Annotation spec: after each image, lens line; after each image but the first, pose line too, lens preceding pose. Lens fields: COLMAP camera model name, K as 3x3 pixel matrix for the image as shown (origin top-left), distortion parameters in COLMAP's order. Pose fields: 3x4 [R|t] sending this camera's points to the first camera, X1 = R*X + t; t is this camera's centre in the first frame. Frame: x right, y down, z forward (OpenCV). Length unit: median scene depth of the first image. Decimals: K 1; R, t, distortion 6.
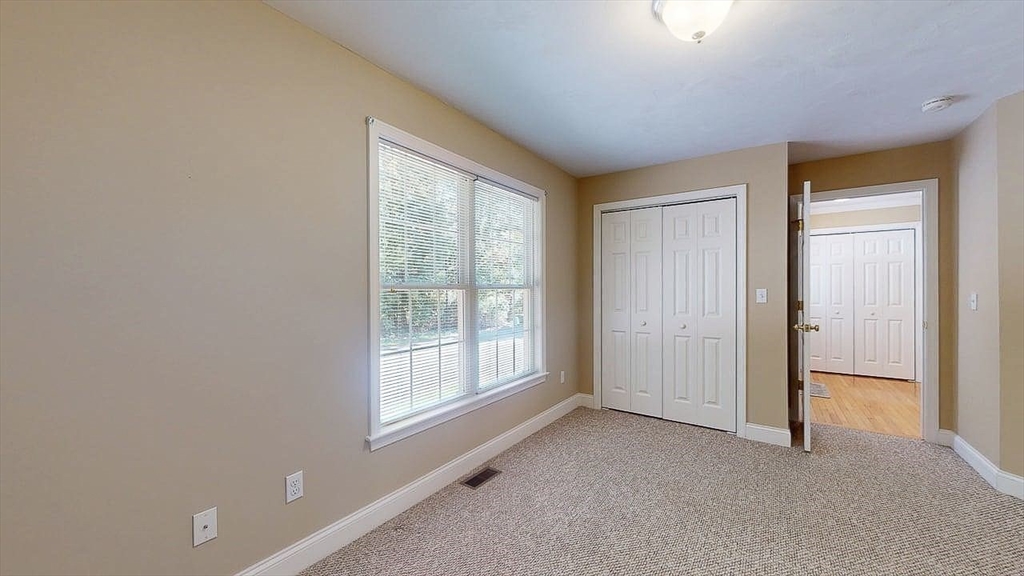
lens RADIAL K [[374.4, 0, 512.0], [0, 374.4, 288.0], [0, 0, 1]] dist [0.000058, 0.000001]
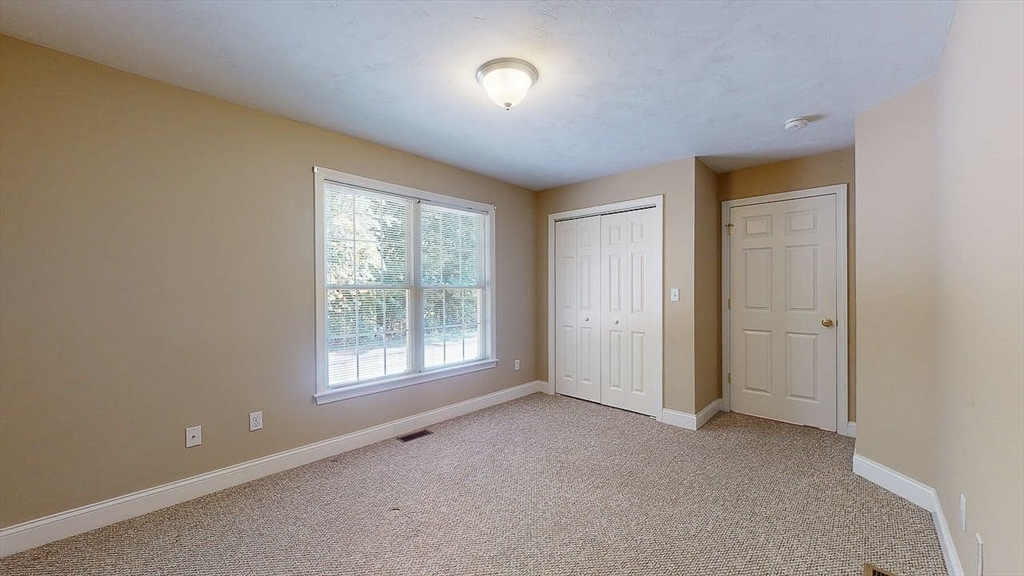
lens RADIAL K [[374.4, 0, 512.0], [0, 374.4, 288.0], [0, 0, 1]] dist [0.000058, 0.000001]
pose [[0.989443, 0.000511, -0.144919, 0.315460], [-0.000260, 0.999998, 0.001756, -0.001387], [0.144920, -0.001699, 0.989442, -0.160642]]
